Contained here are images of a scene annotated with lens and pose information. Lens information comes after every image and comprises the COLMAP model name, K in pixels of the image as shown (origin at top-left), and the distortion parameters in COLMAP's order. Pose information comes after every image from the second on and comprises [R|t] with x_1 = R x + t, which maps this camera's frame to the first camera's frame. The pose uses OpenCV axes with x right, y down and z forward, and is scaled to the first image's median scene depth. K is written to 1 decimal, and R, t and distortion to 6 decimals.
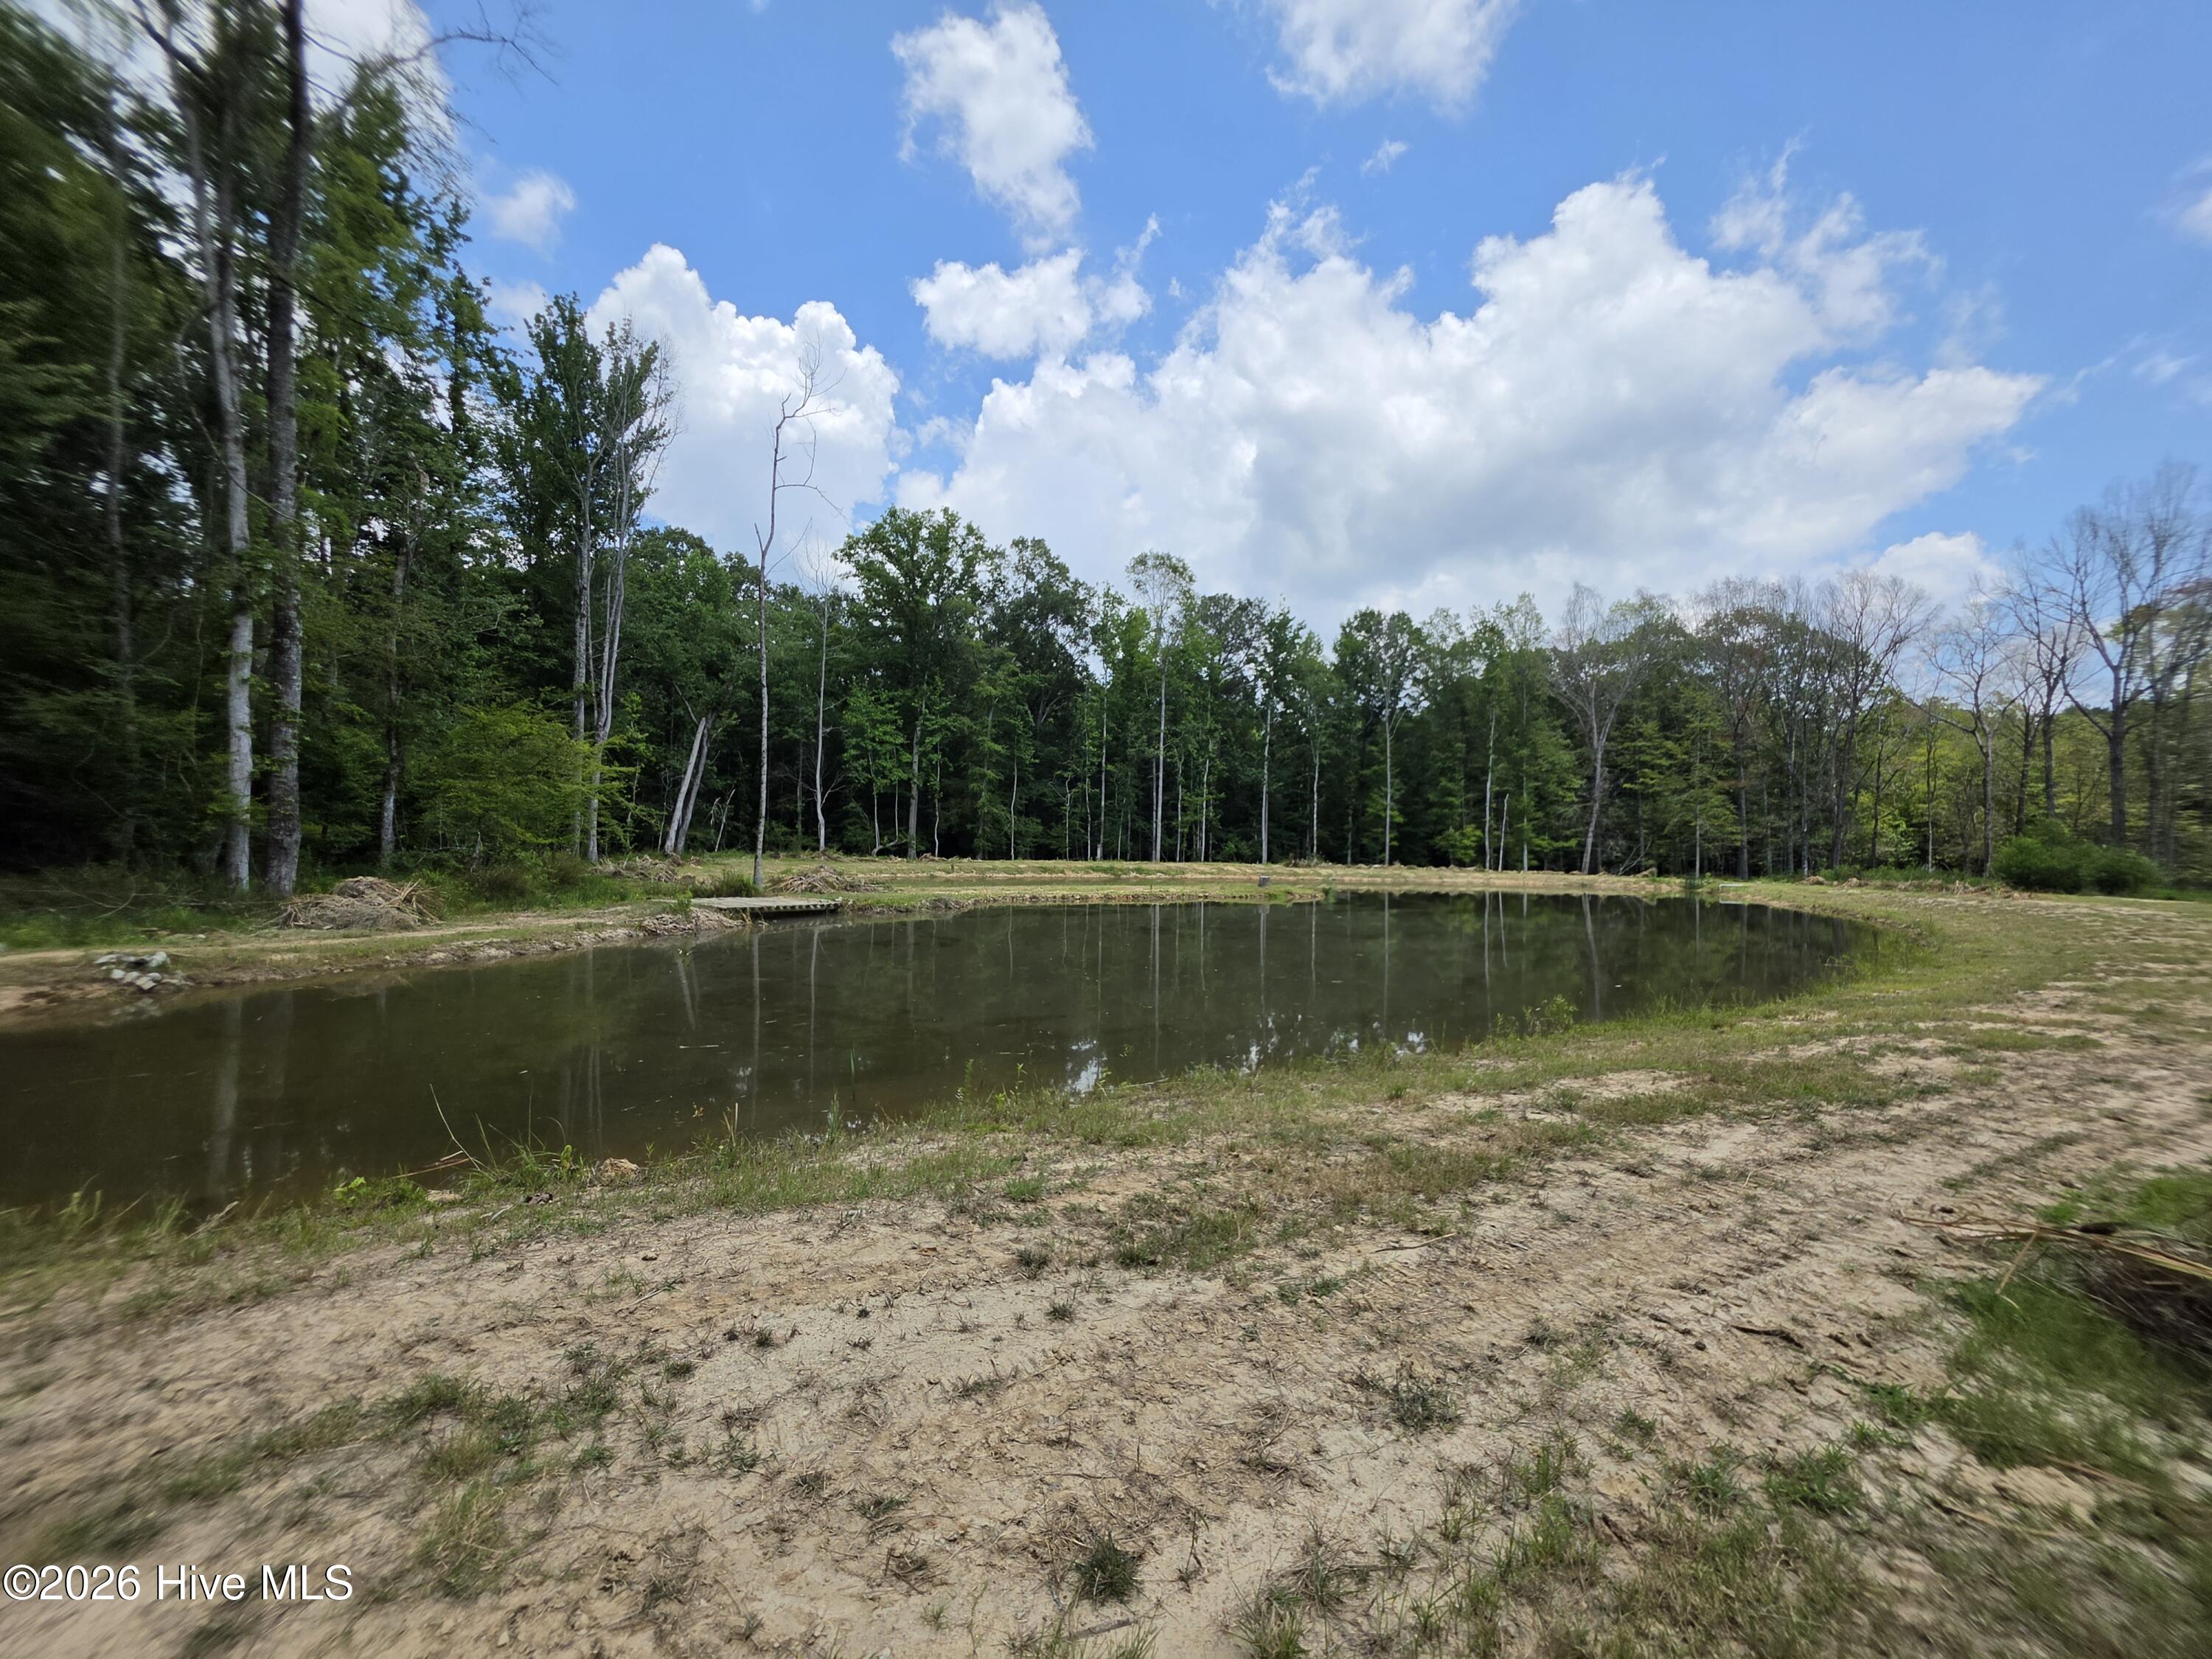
lens RADIAL K [[899.2, 0, 1101.2], [0, 899.2, 824.9], [0, 0, 1]] dist [0.005354, 0.000621]
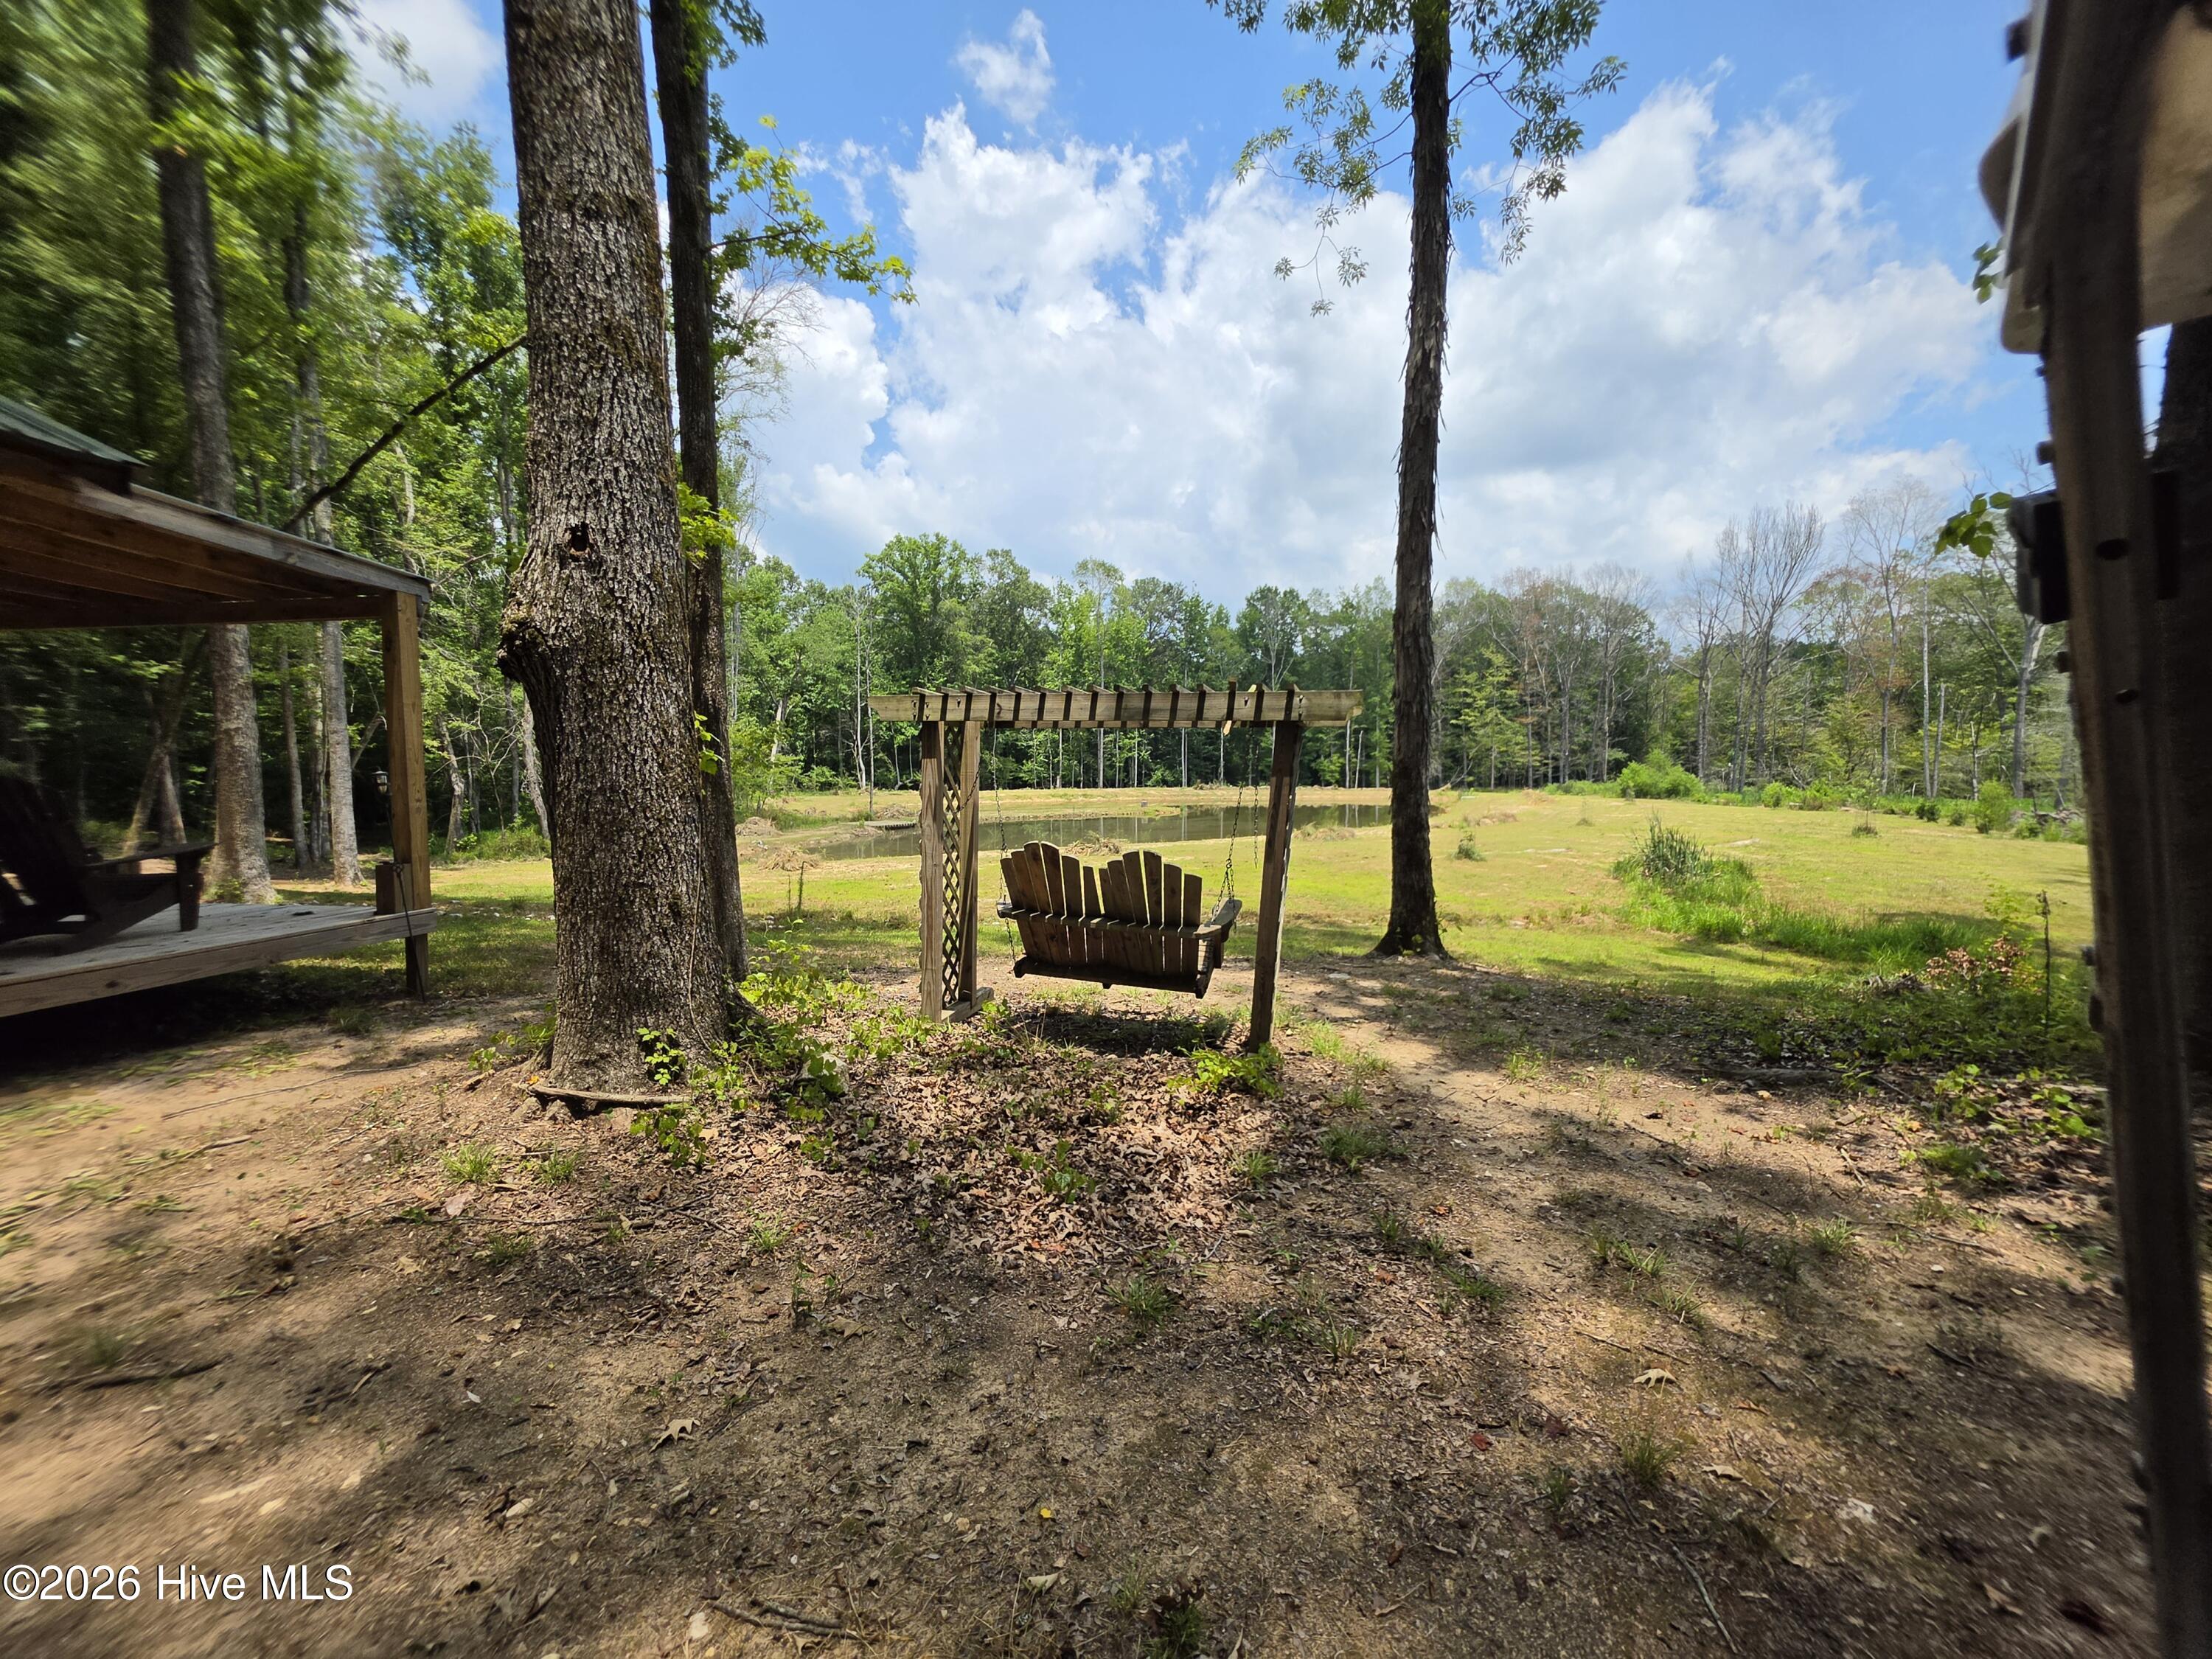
lens RADIAL K [[899.2, 0, 1094.0], [0, 899.2, 834.3], [0, 0, 1]] dist [0.005354, 0.000621]
pose [[0.999667, -0.025416, 0.004435, 0.043075], [0.024808, 0.994125, 0.105361, -0.034067], [-0.007086, -0.105216, 0.994424, -0.367116]]
